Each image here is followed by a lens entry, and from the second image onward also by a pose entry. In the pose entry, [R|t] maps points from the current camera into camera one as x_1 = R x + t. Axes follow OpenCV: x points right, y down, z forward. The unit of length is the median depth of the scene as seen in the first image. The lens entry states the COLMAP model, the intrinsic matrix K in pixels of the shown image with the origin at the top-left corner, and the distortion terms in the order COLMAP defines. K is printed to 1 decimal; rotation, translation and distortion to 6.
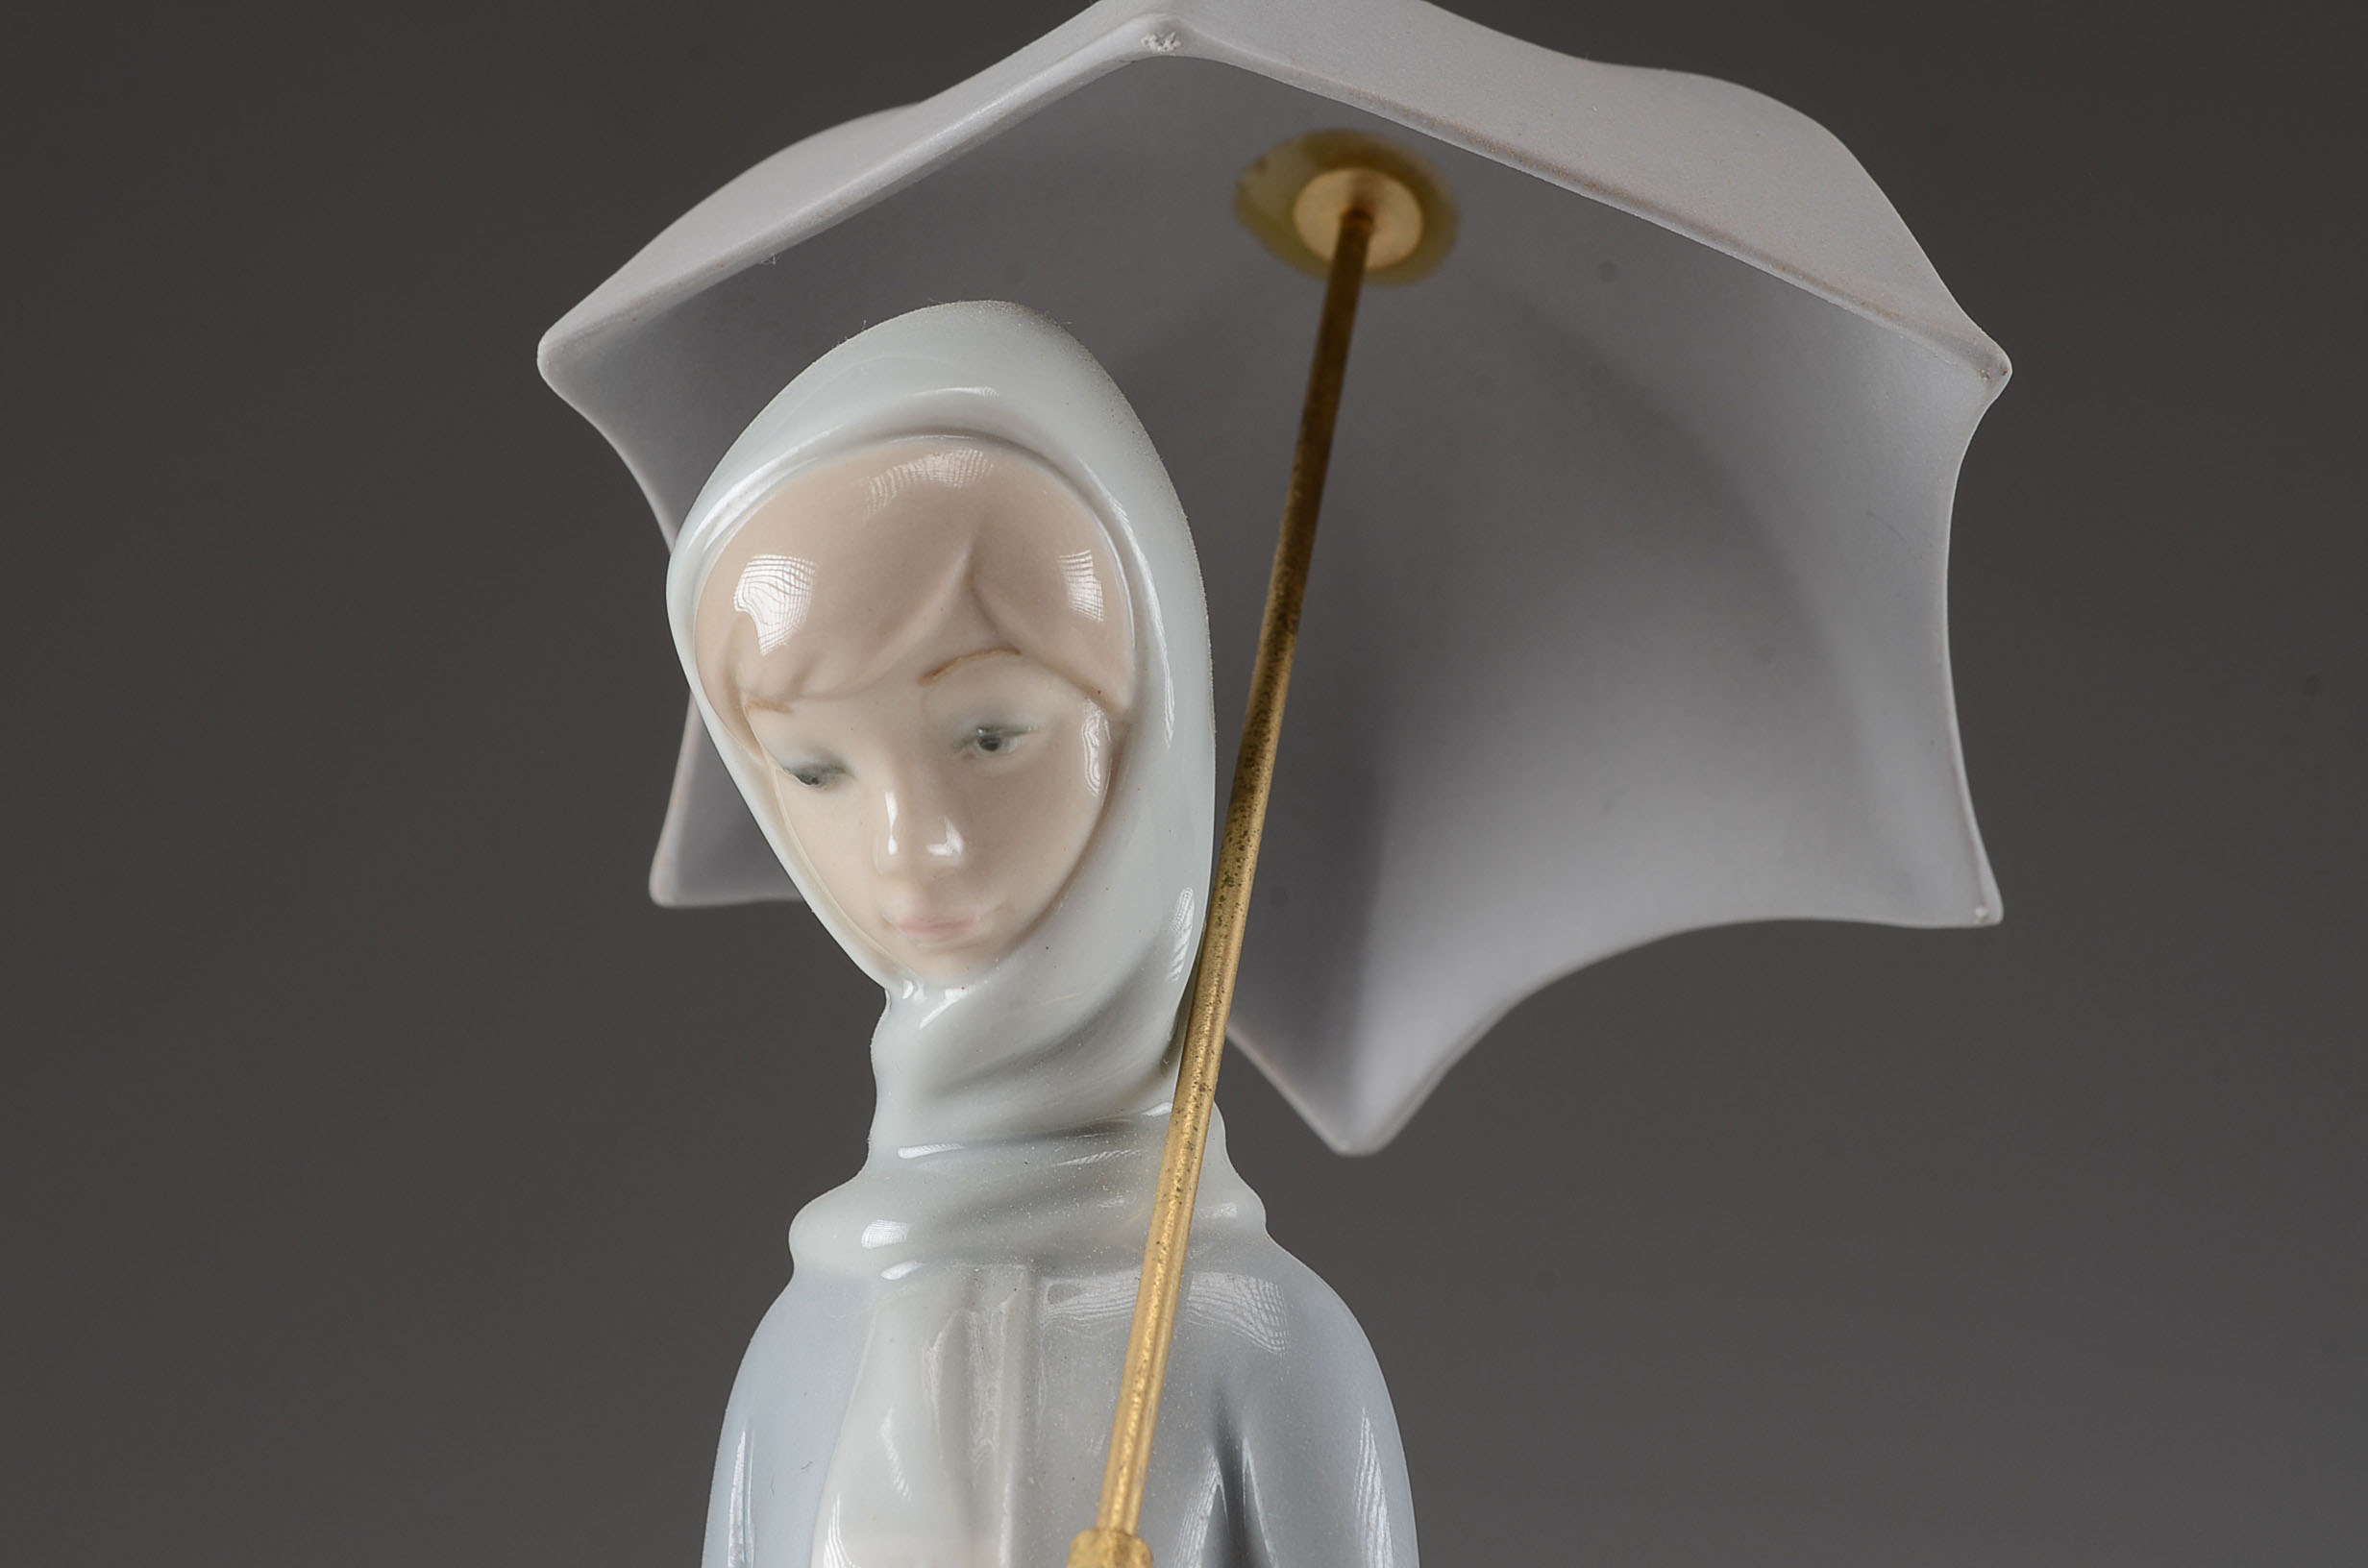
lens RADIAL K [[5642.0, 0, 1180.0], [0, 5642.0, 781.9], [0, 0, 1]] dist [0.022475, 0.000000]
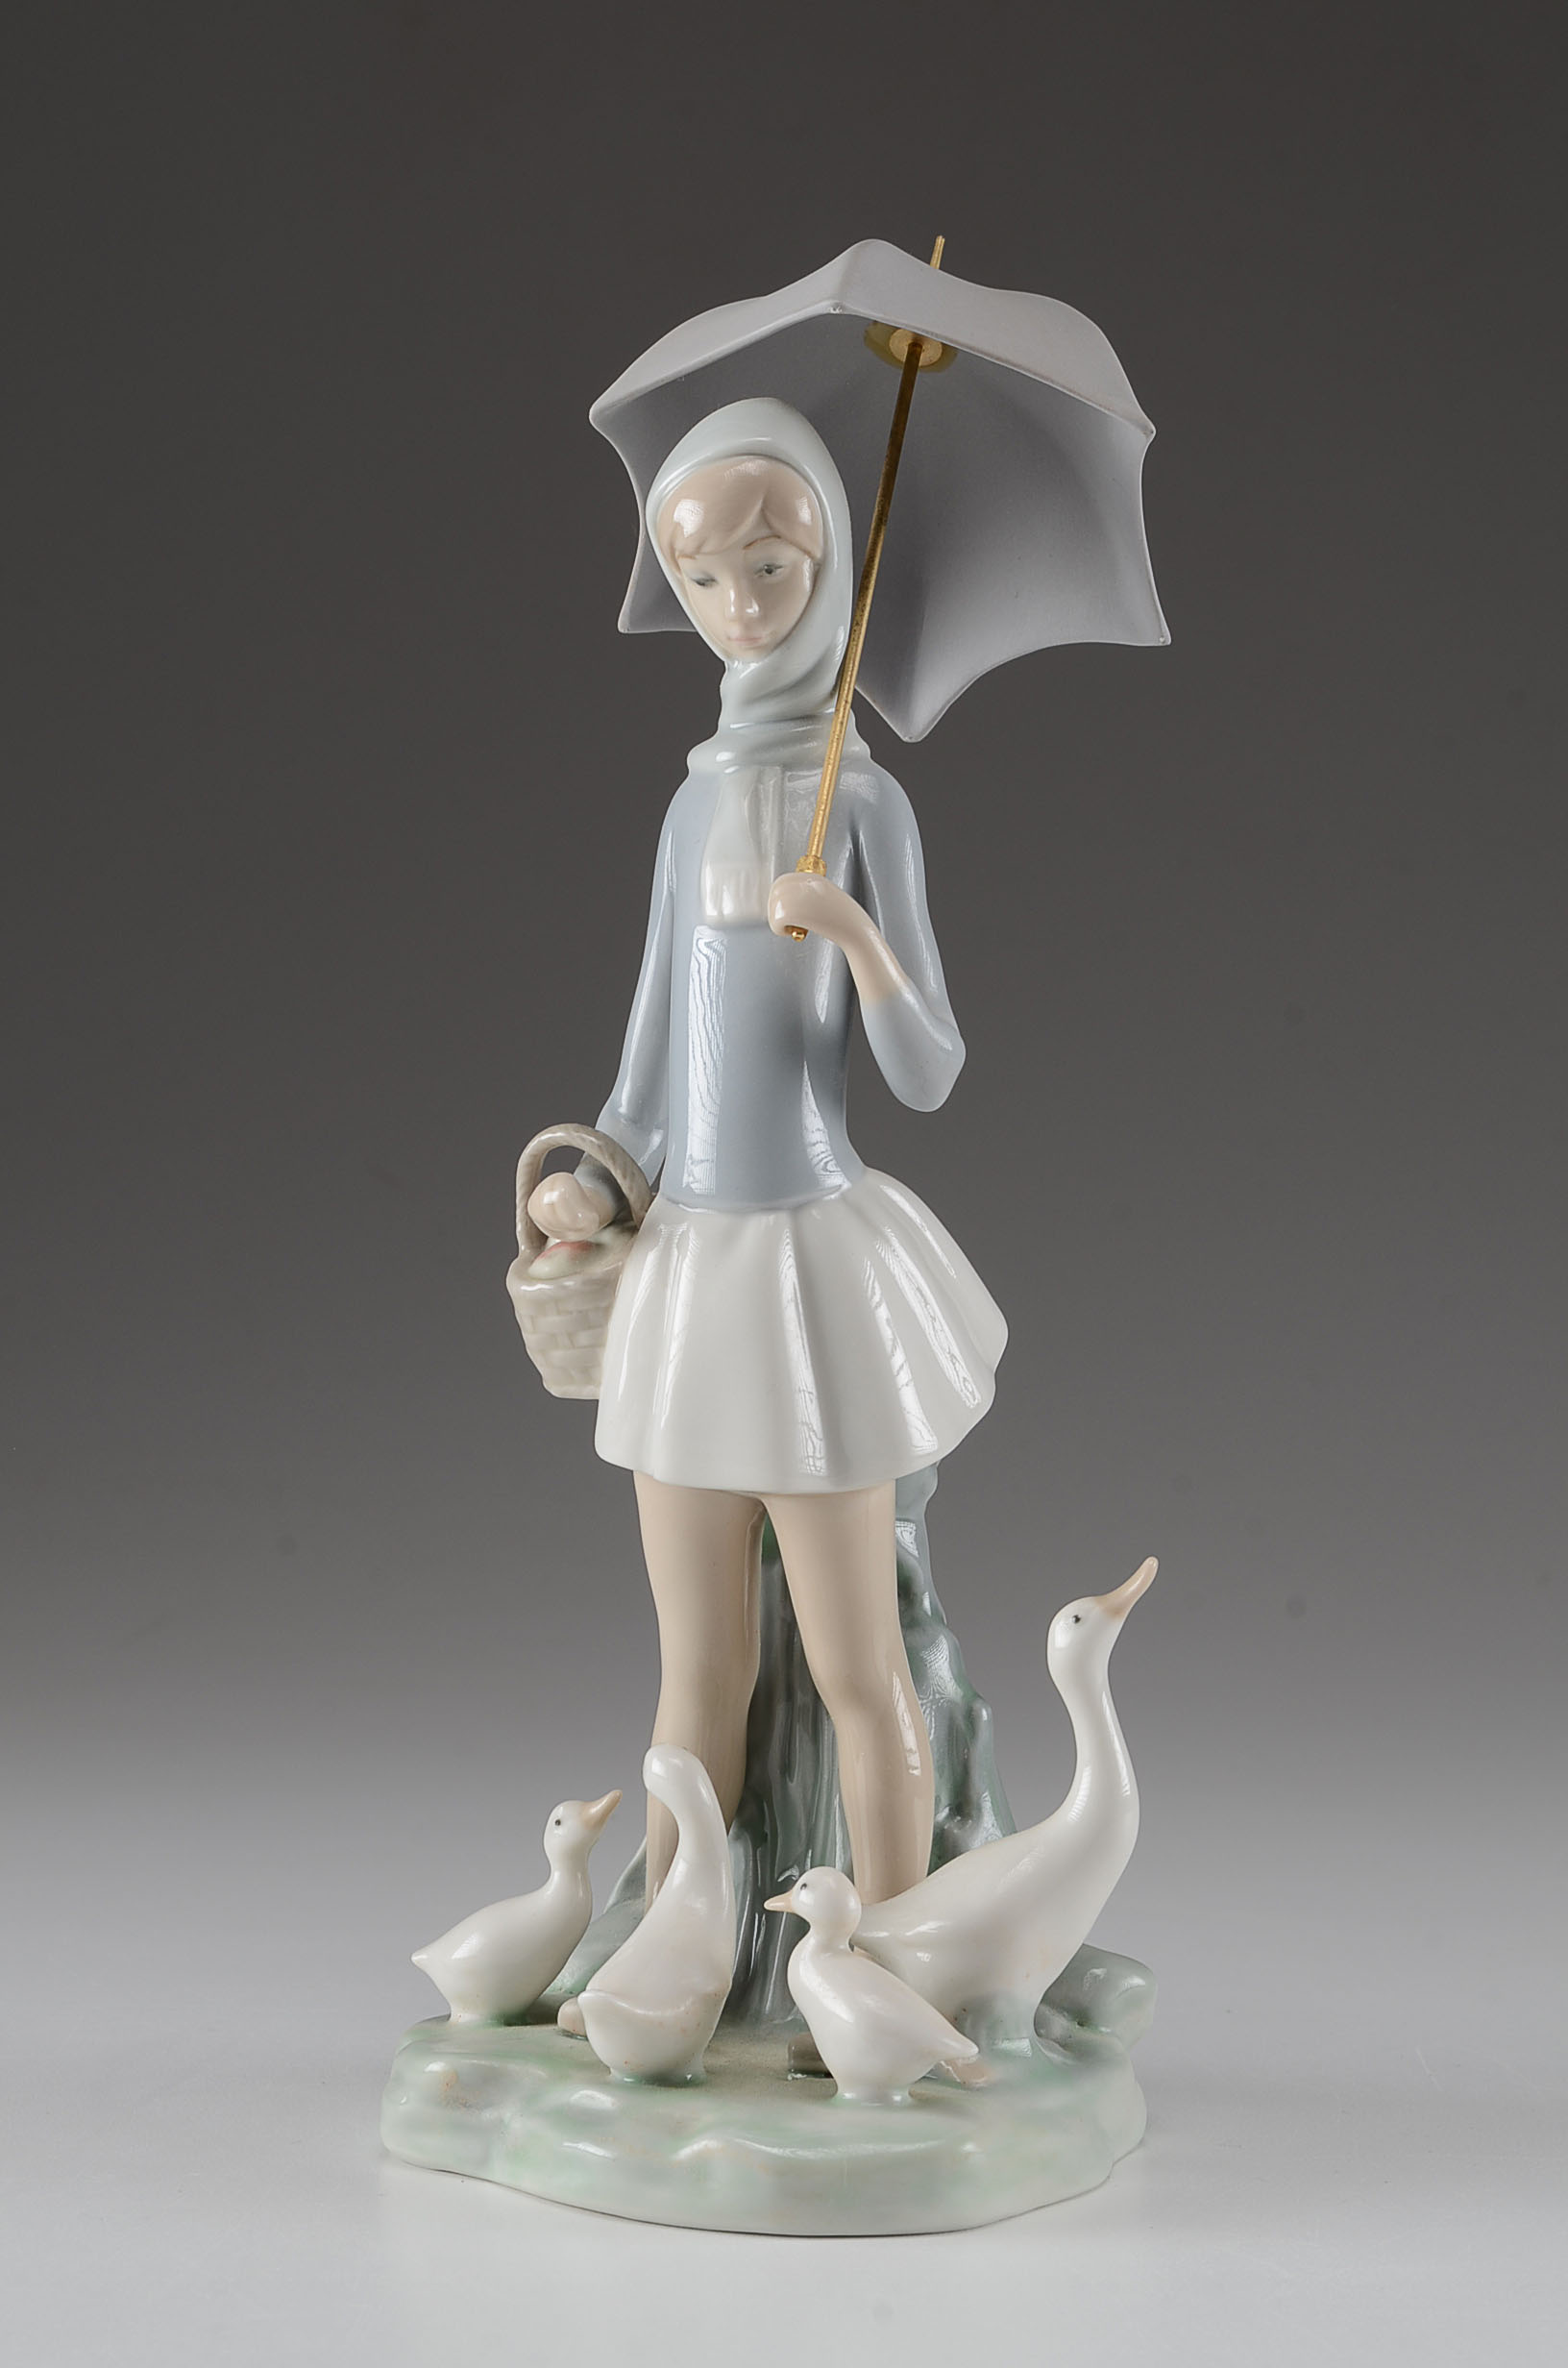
lens RADIAL K [[5642.0, 0, 783.3], [0, 5642.0, 1173.8], [0, 0, 1]] dist [0.022475, 0.000000]
pose [[0.999930, 0.009789, -0.006678, -0.005795], [-0.009000, 0.993967, 0.109306, -0.014937], [0.007707, -0.109239, 0.993986, -1.651104]]
